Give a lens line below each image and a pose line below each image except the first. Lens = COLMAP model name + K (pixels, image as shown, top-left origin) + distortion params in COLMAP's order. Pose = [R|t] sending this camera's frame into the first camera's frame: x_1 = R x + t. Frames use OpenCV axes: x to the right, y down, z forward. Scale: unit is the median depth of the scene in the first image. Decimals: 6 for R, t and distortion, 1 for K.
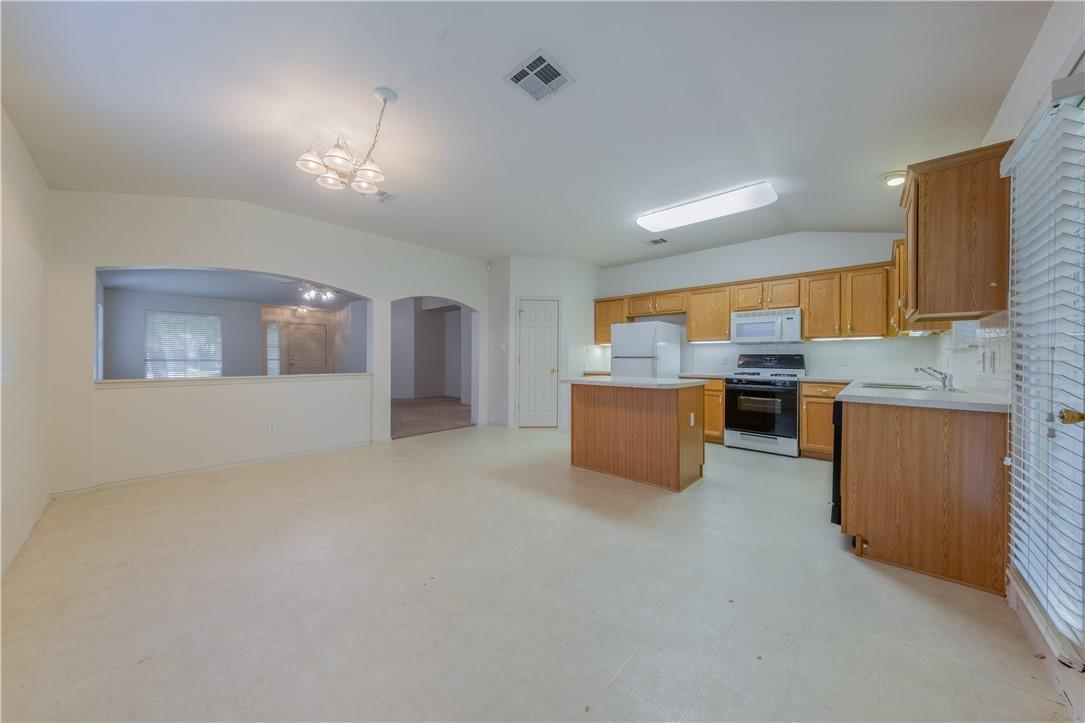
lens RADIAL K [[360.8, 0, 539.4], [0, 360.8, 358.6], [0, 0, 1]] dist [-0.000004, 0.000015]
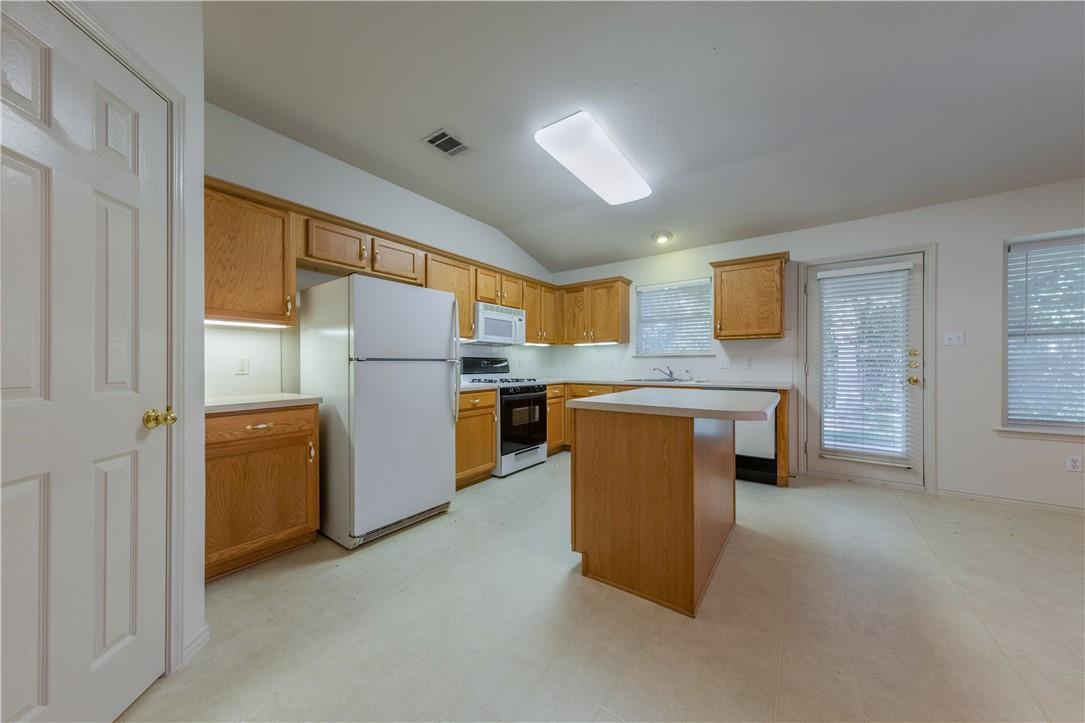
lens RADIAL K [[365.6, 0, 538.7], [0, 365.6, 363.5], [0, 0, 1]] dist [0.000489, 0.000043]
pose [[-0.121750, -0.002889, 0.992557, -0.257684], [0.003349, 0.999989, 0.003321, 0.000089], [-0.992555, 0.003729, -0.121739, 1.022573]]
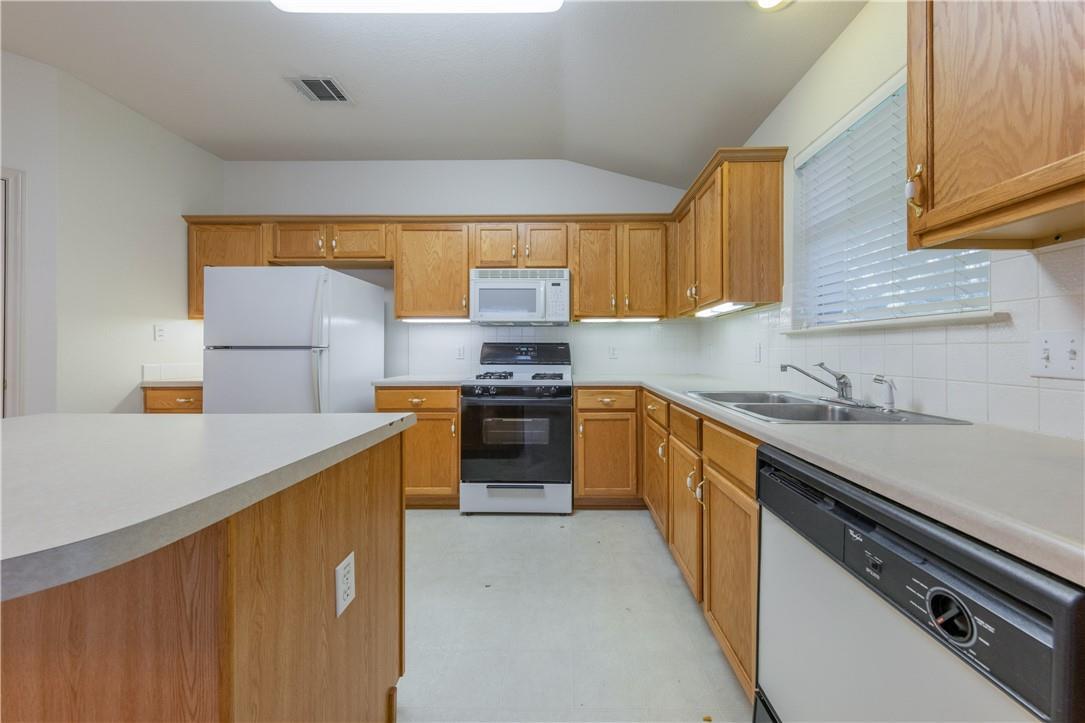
lens RADIAL K [[374.7, 0, 560.9], [0, 374.7, 347.9], [0, 0, 1]] dist [0.000664, 0.000031]
pose [[0.740078, 0.000206, 0.672520, 0.253300], [0.004480, 0.999976, -0.005236, 0.001394], [-0.672506, 0.006888, 0.740060, 0.493703]]
